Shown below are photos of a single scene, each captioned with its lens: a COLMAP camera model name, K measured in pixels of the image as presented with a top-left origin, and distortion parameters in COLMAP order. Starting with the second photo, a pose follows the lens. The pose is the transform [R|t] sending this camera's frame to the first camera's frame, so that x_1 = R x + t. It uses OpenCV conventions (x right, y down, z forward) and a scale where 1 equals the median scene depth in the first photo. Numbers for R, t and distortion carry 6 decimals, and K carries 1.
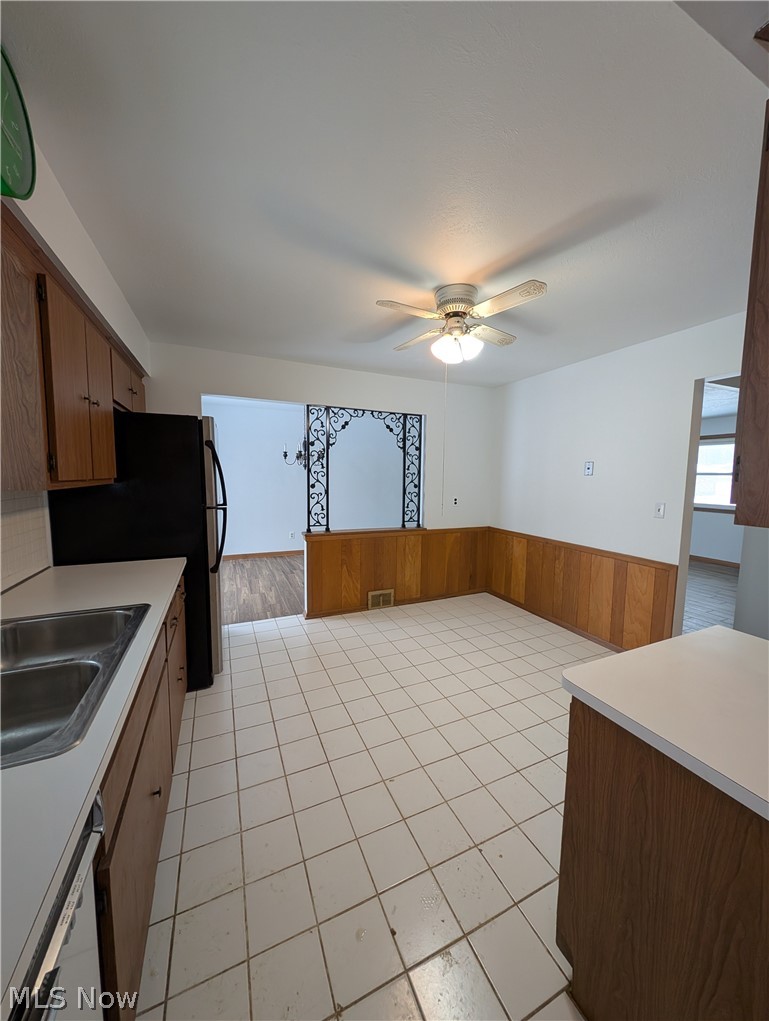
lens RADIAL K [[361.7, 0, 382.4], [0, 361.7, 510.2], [0, 0, 1]] dist [-0.000135, -0.000035]
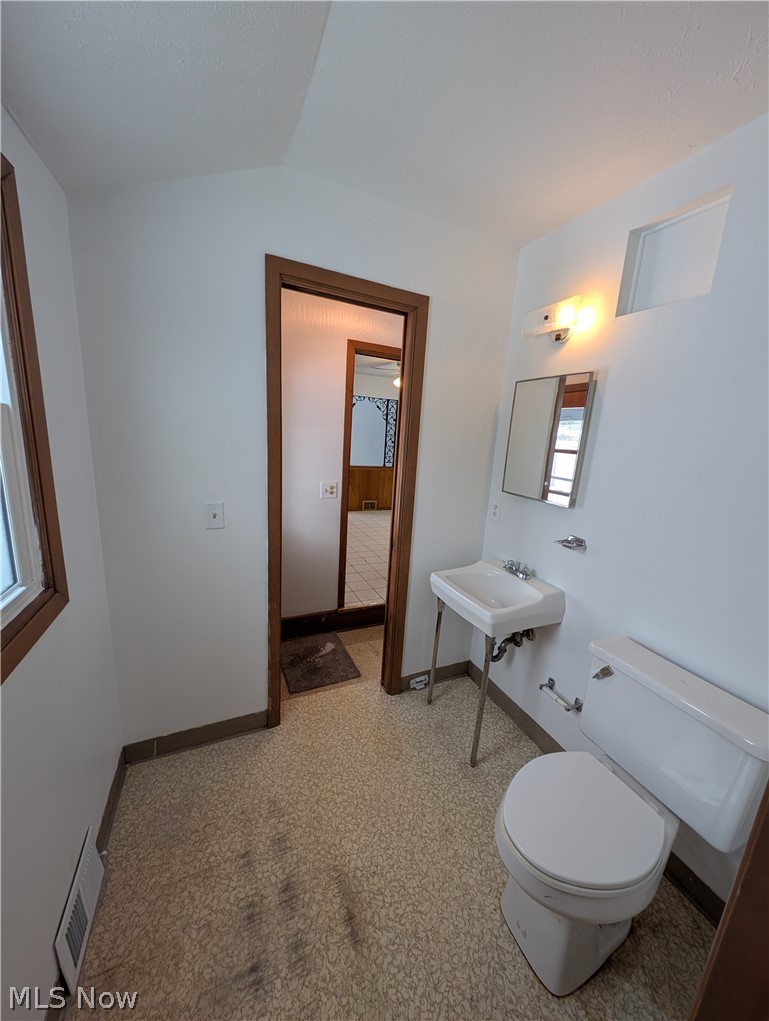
lens RADIAL K [[361.7, 0, 381.4], [0, 361.7, 507.2], [0, 0, 1]] dist [-0.000135, -0.000035]
pose [[0.998835, 0.047206, 0.010055, 0.037427], [-0.048016, 0.993015, 0.107772, 0.060628], [-0.004897, -0.108129, 0.994125, -0.777297]]
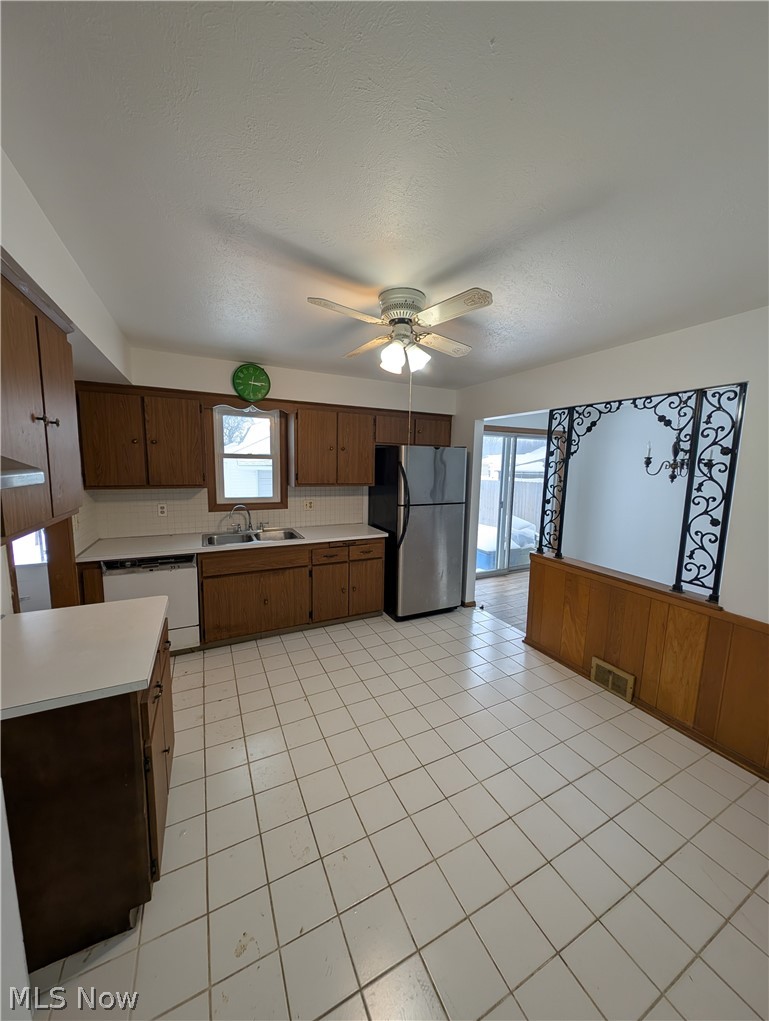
lens RADIAL K [[361.7, 0, 379.7], [0, 361.7, 509.6], [0, 0, 1]] dist [-0.000135, -0.000035]
pose [[0.035572, 0.117333, -0.992455, 0.618595], [-0.117335, 0.986706, 0.112448, -0.090592], [0.992455, 0.112450, 0.048867, 0.509927]]
